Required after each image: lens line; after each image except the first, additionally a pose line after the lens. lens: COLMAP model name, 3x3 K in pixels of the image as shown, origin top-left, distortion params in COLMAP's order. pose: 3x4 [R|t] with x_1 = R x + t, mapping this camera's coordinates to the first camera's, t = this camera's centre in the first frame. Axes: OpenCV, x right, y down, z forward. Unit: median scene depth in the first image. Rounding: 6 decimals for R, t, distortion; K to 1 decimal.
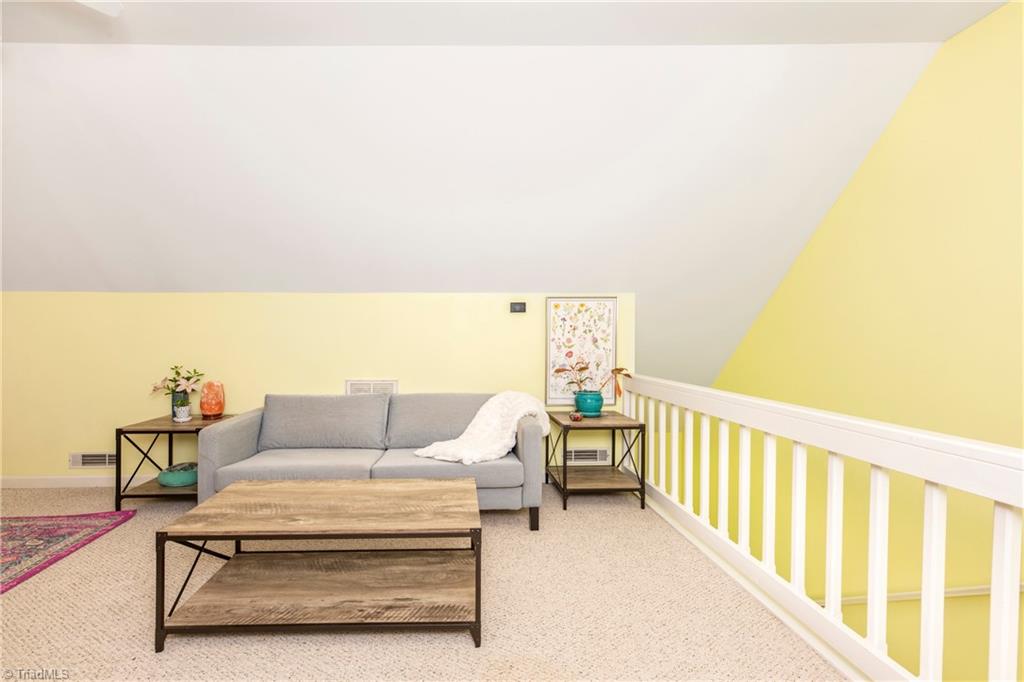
lens RADIAL K [[455.6, 0, 511.6], [0, 455.6, 341.0], [0, 0, 1]] dist [0.004681, 0.000794]
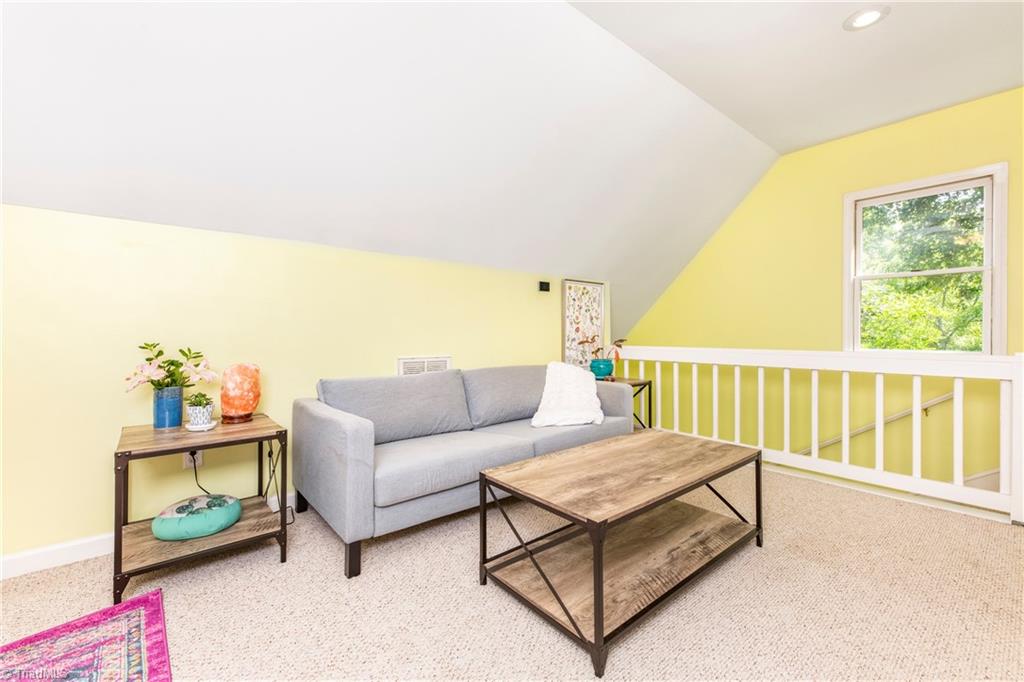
lens RADIAL K [[418.6, 0, 510.7], [0, 418.6, 336.9], [0, 0, 1]] dist [0.012114, 0.000238]
pose [[0.789074, -0.004829, 0.614279, -0.693131], [0.007962, 0.999966, -0.002367, 0.050668], [-0.614247, 0.006758, 0.789085, 0.269470]]
